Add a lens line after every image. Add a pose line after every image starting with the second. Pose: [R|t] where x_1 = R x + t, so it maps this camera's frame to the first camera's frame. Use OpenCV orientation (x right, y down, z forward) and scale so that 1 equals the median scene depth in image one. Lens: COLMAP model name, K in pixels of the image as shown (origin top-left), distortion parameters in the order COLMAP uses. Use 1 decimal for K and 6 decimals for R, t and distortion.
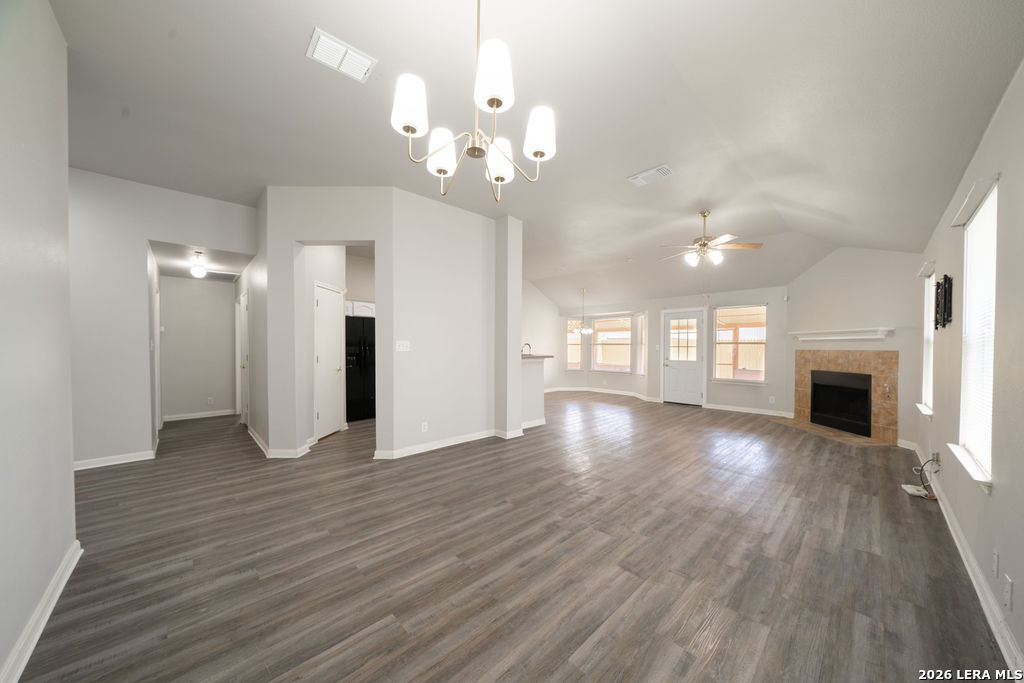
lens RADIAL K [[346.8, 0, 507.9], [0, 346.8, 350.3], [0, 0, 1]] dist [-0.008101, -0.000298]
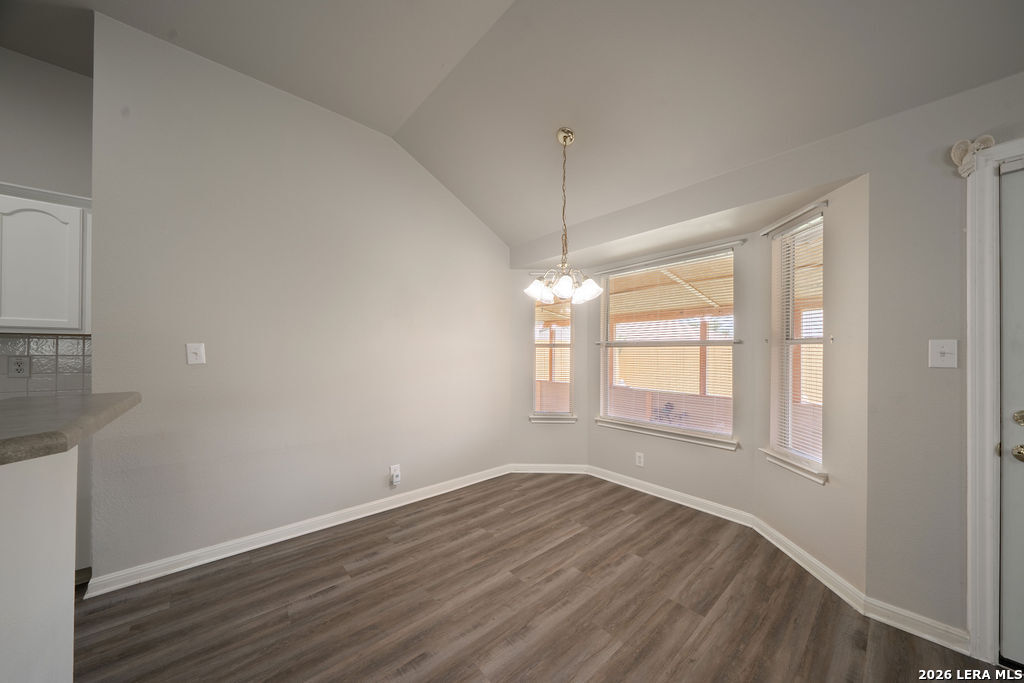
lens RADIAL K [[346.8, 0, 511.5], [0, 346.8, 351.1], [0, 0, 1]] dist [-0.008101, -0.000298]
pose [[0.999671, -0.004515, -0.025234, 0.316893], [0.004332, 0.999964, -0.007298, -0.015284], [0.025266, 0.007186, 0.999655, 1.276545]]
